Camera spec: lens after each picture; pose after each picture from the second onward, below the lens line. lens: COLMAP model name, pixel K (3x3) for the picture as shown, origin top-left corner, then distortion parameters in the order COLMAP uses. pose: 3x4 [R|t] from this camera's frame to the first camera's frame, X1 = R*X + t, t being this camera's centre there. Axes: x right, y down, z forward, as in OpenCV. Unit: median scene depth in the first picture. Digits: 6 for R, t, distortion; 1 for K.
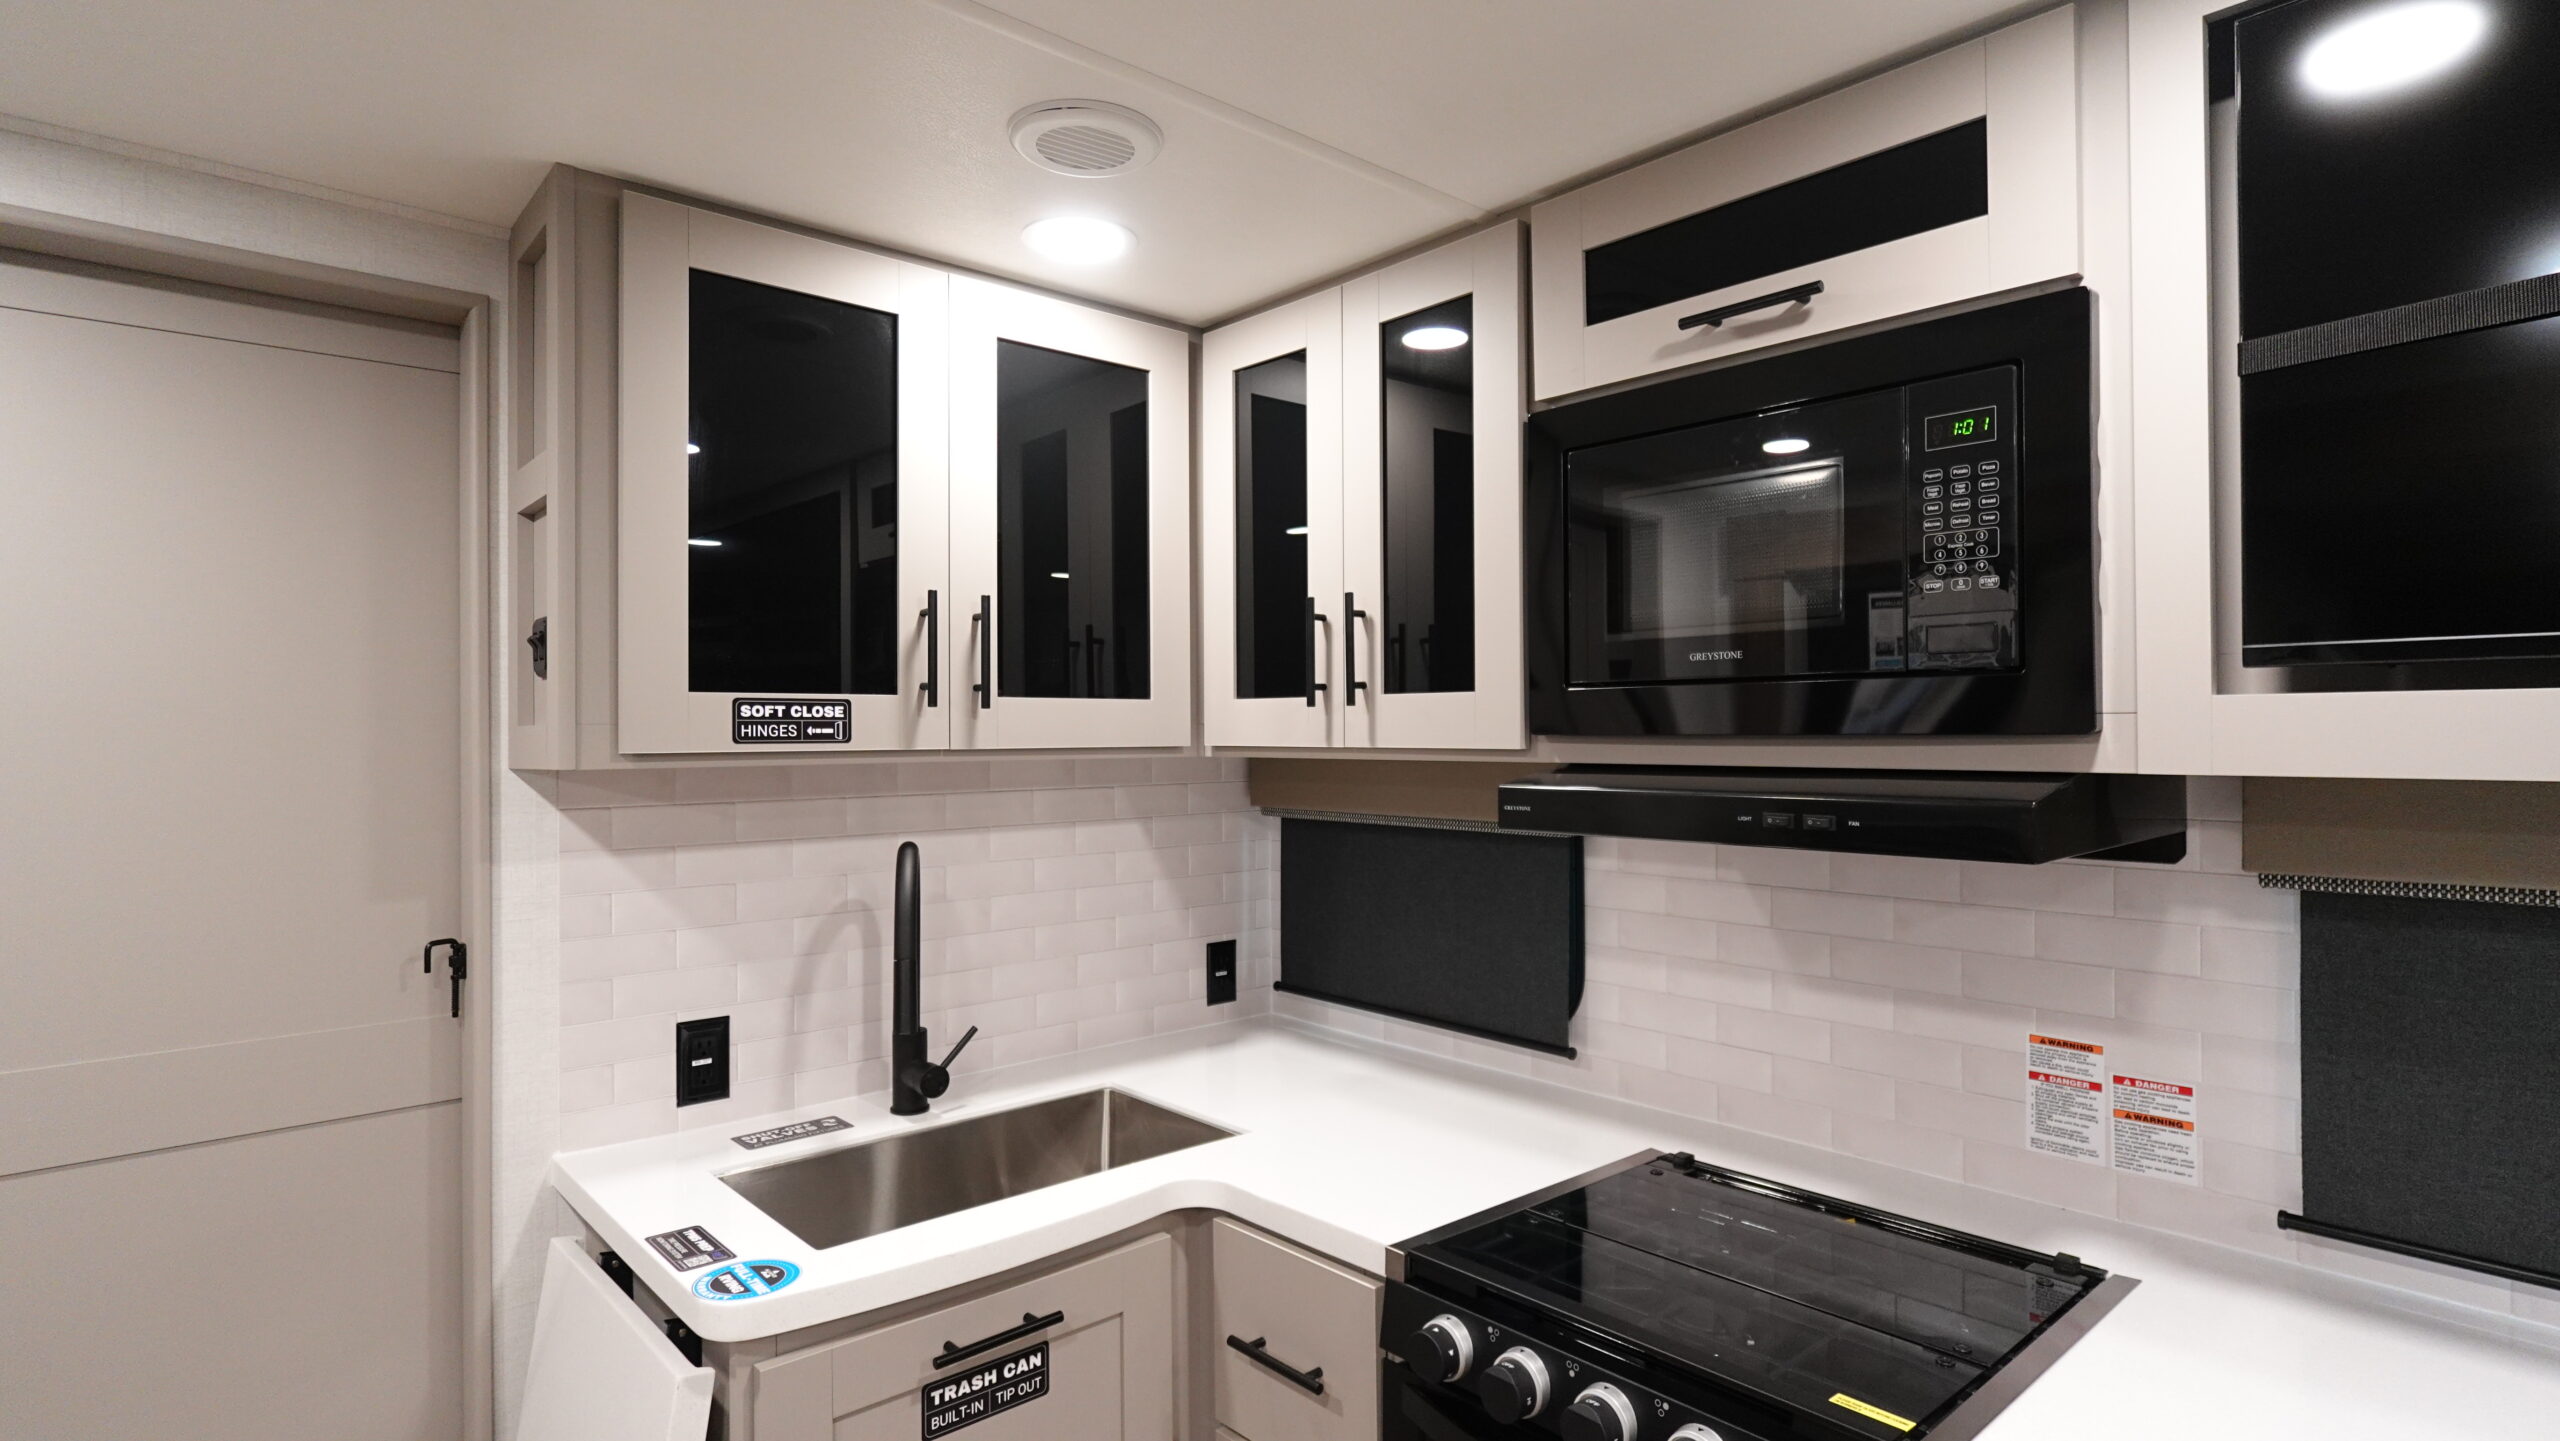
lens RADIAL K [[1298.3, 0, 1288.7], [0, 1298.3, 719.7], [0, 0, 1]] dist [0.001237, -0.001914]
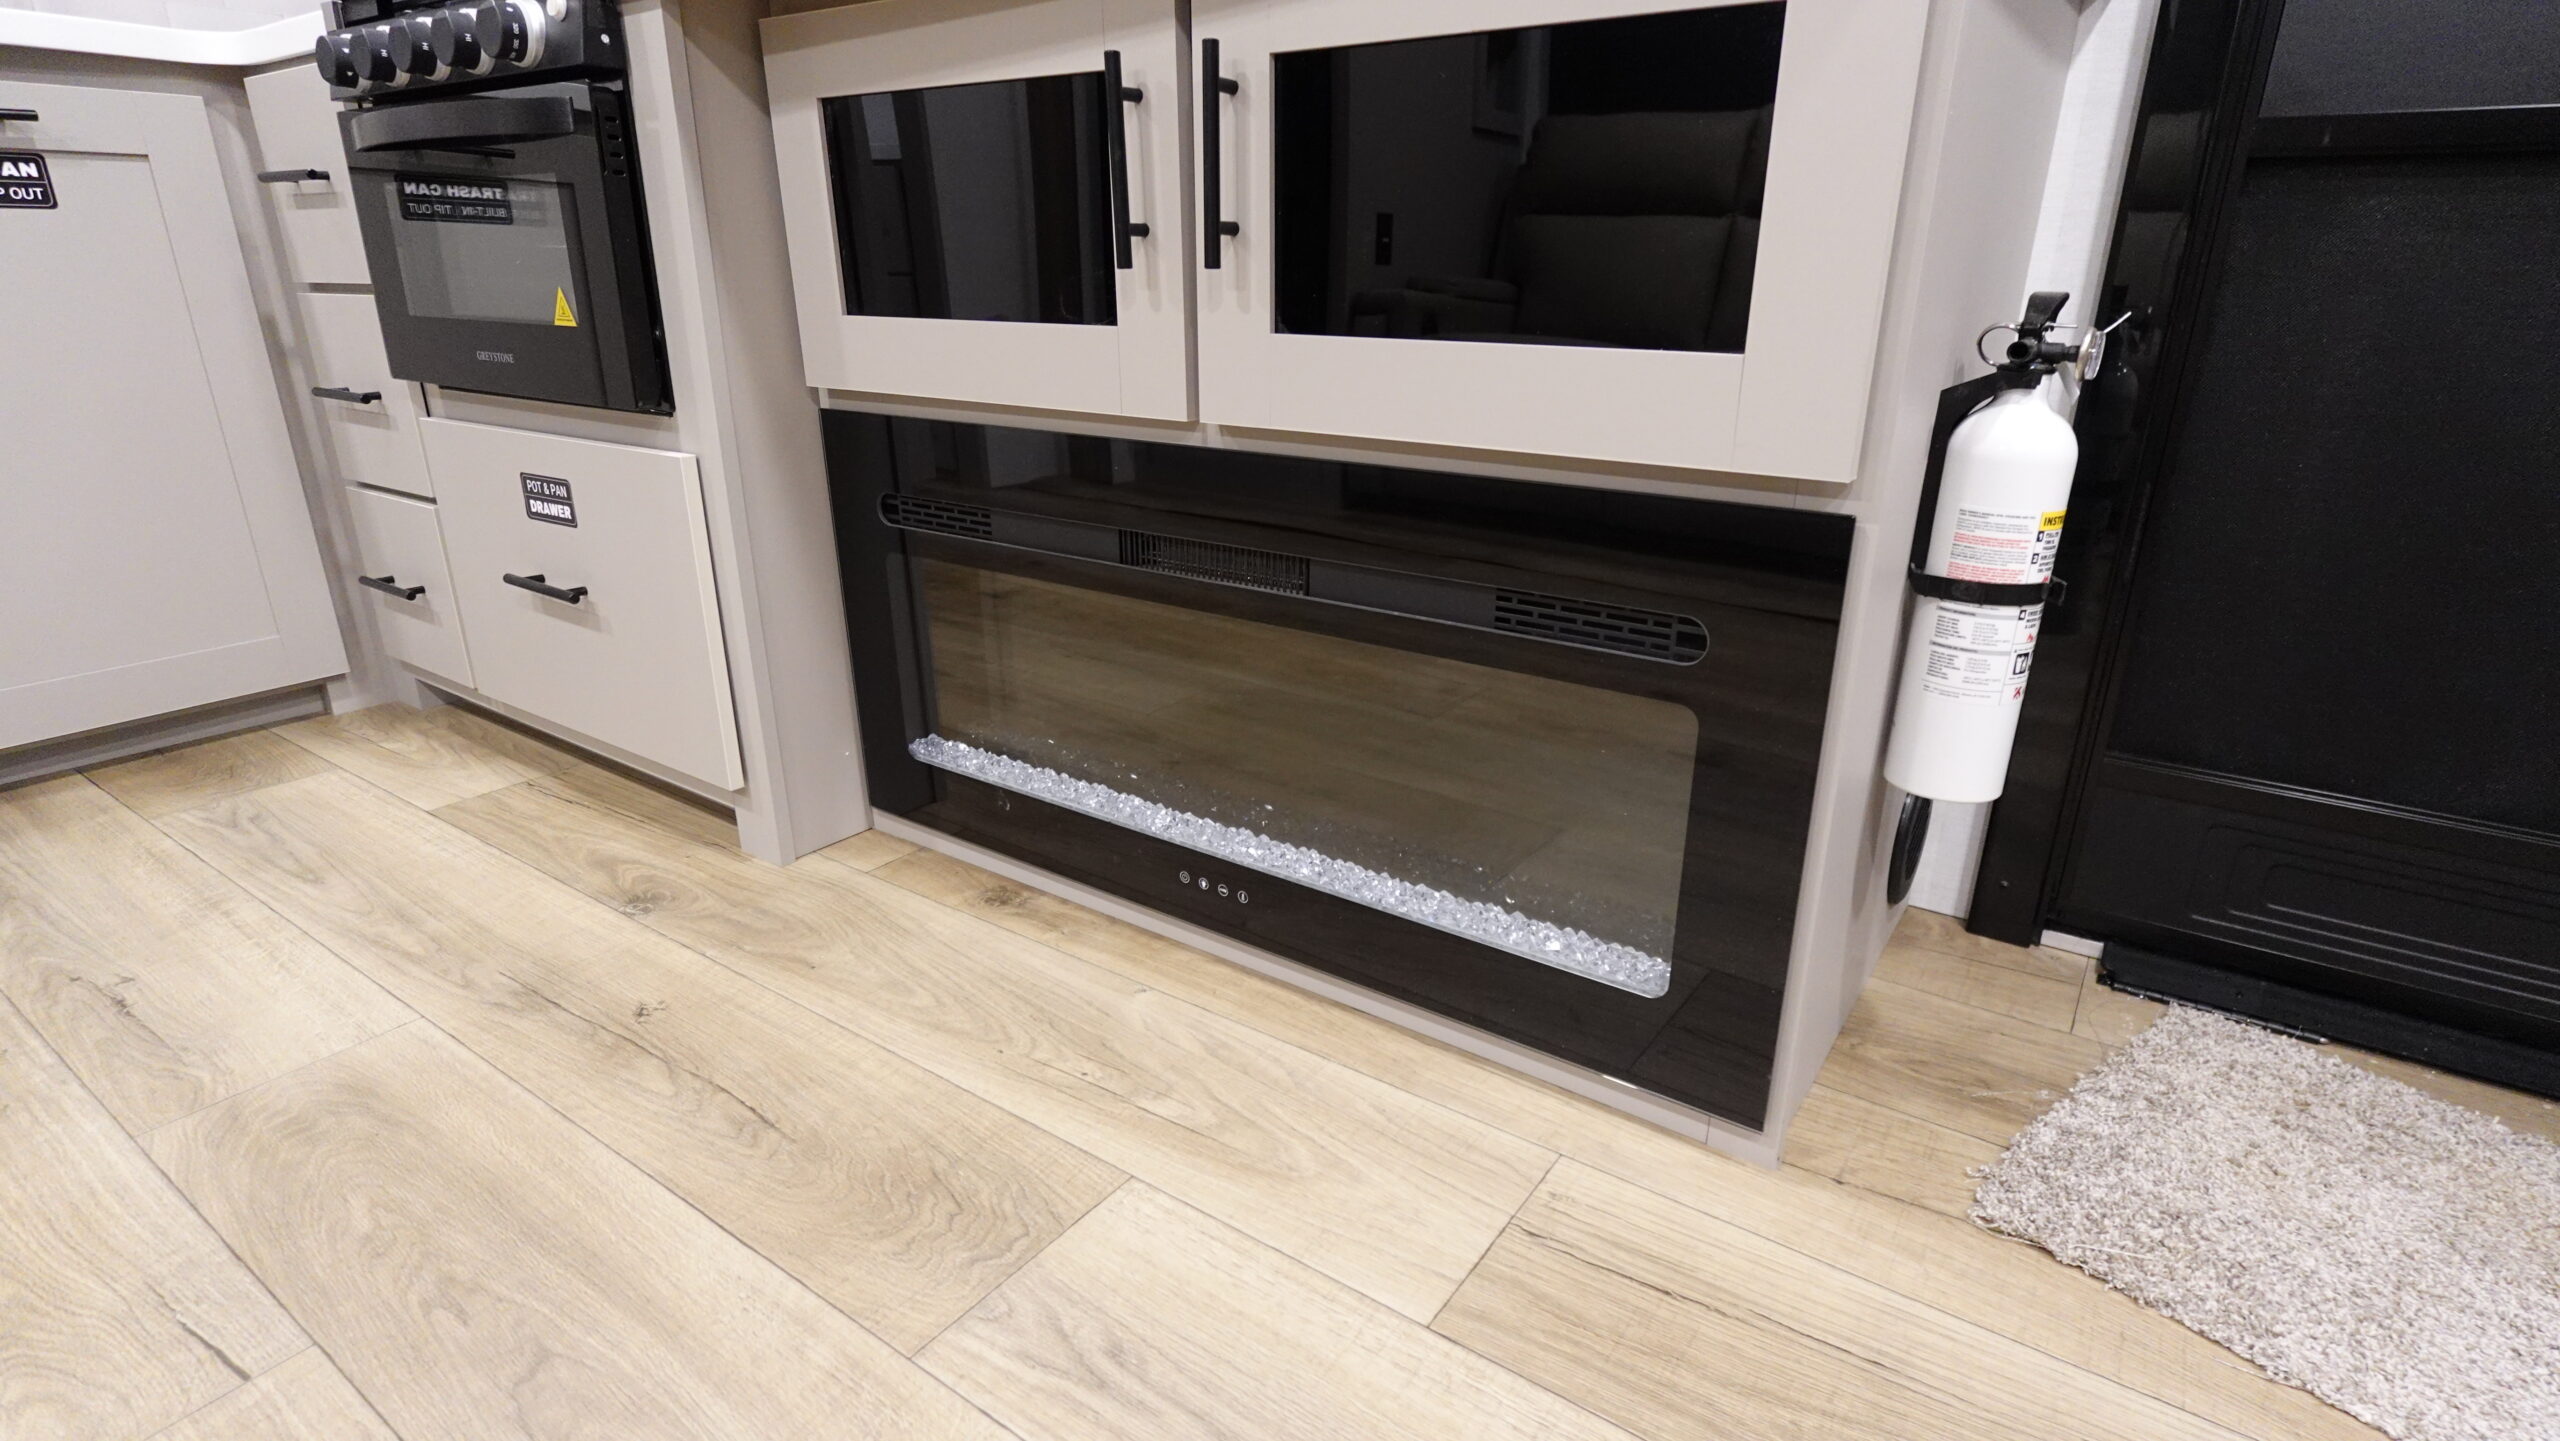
lens RADIAL K [[1298.3, 0, 1299.6], [0, 1298.3, 732.2], [0, 0, 1]] dist [0.001237, -0.001914]
pose [[0.975024, -0.068058, 0.211414, 0.509532], [-0.010292, 0.937025, 0.349111, 0.505083], [-0.221860, -0.342568, 0.912921, -0.305556]]
